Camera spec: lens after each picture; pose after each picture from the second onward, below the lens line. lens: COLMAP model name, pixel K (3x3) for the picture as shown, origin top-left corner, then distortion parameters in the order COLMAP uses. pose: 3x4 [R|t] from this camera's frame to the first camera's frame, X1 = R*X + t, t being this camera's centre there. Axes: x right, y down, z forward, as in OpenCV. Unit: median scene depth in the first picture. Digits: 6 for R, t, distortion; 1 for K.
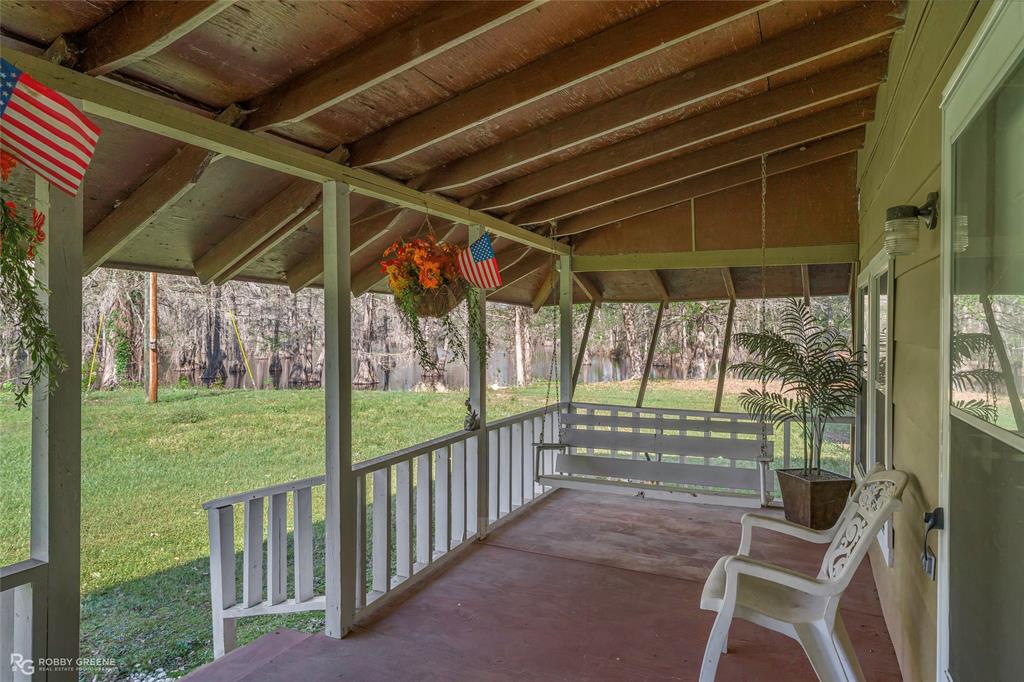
lens RADIAL K [[622.1, 0, 511.8], [0, 622.1, 340.5], [0, 0, 1]] dist [0.000822, 0.000041]
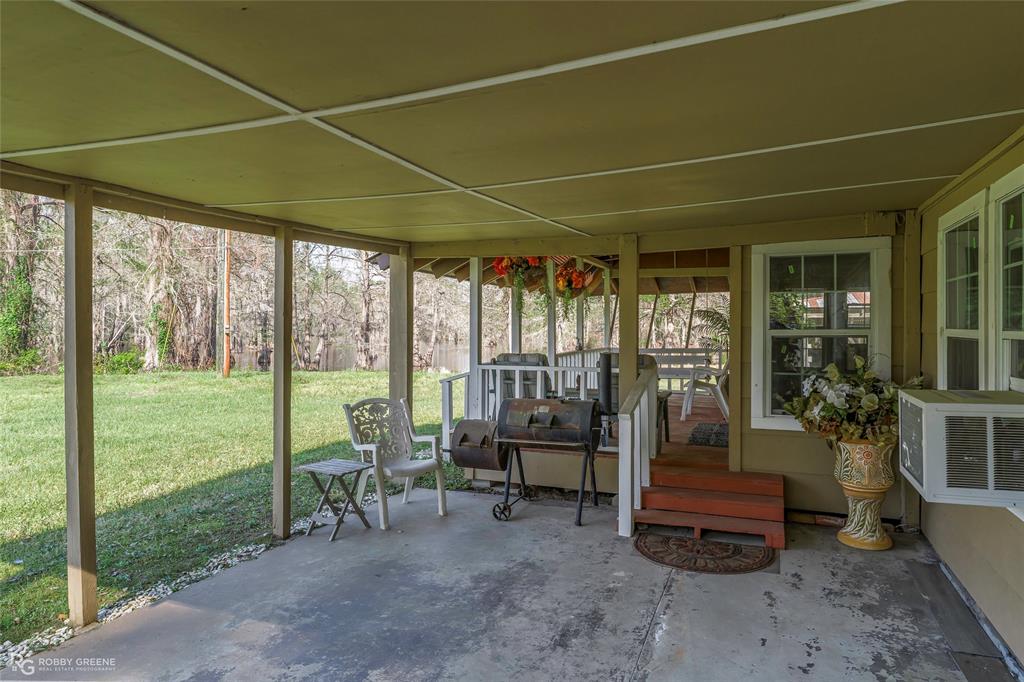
lens RADIAL K [[648.7, 0, 512.3], [0, 648.7, 337.0], [0, 0, 1]] dist [-0.001248, -0.000062]
pose [[0.998141, 0.000552, 0.060941, -0.277897], [-0.000473, 0.999999, -0.001302, 0.062022], [-0.060942, 0.001270, 0.998140, -0.815607]]
